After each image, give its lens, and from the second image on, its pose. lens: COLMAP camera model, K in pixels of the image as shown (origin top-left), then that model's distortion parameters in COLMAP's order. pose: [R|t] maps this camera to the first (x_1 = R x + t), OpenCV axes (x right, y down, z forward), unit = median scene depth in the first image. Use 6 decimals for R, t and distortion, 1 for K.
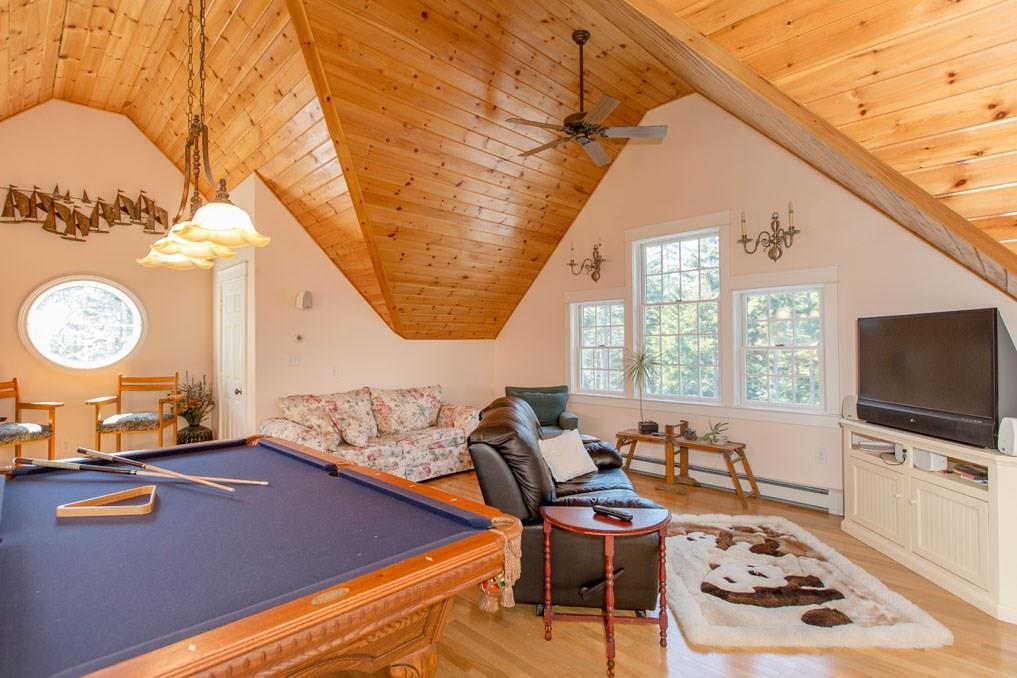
lens RADIAL K [[492.0, 0, 511.7], [0, 492.0, 335.1], [0, 0, 1]] dist [-0.001052, -0.000474]
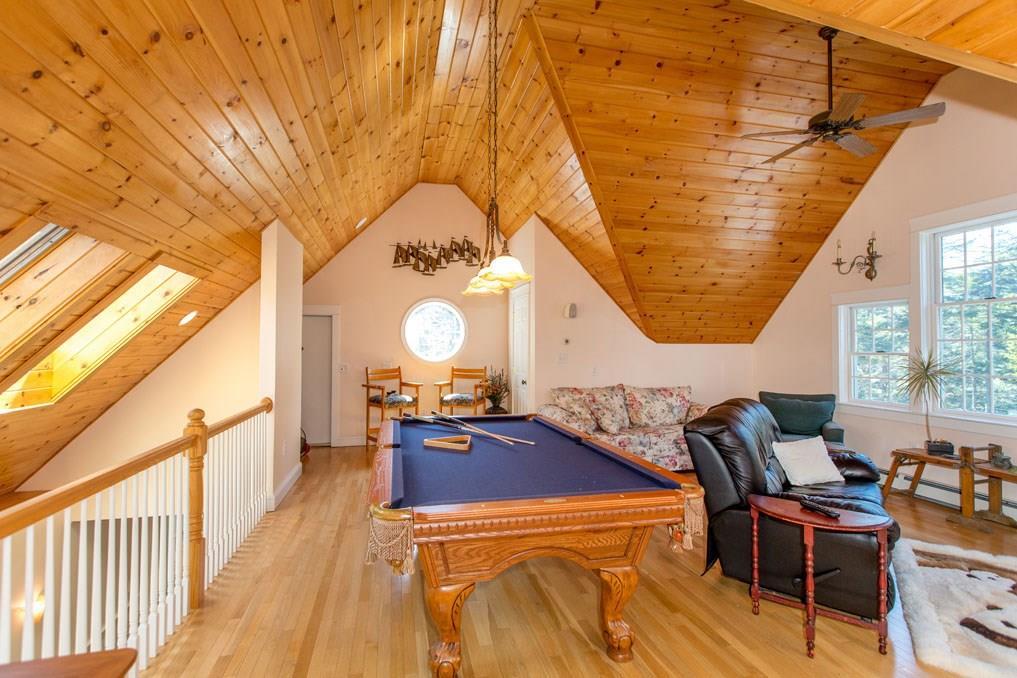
lens RADIAL K [[492.0, 0, 511.7], [0, 492.0, 335.1], [0, 0, 1]] dist [-0.001052, -0.000474]
pose [[0.851248, -0.001491, -0.524762, 0.107798], [-0.001680, 0.999983, -0.005568, -0.003139], [0.524762, 0.005621, 0.851231, -0.137448]]
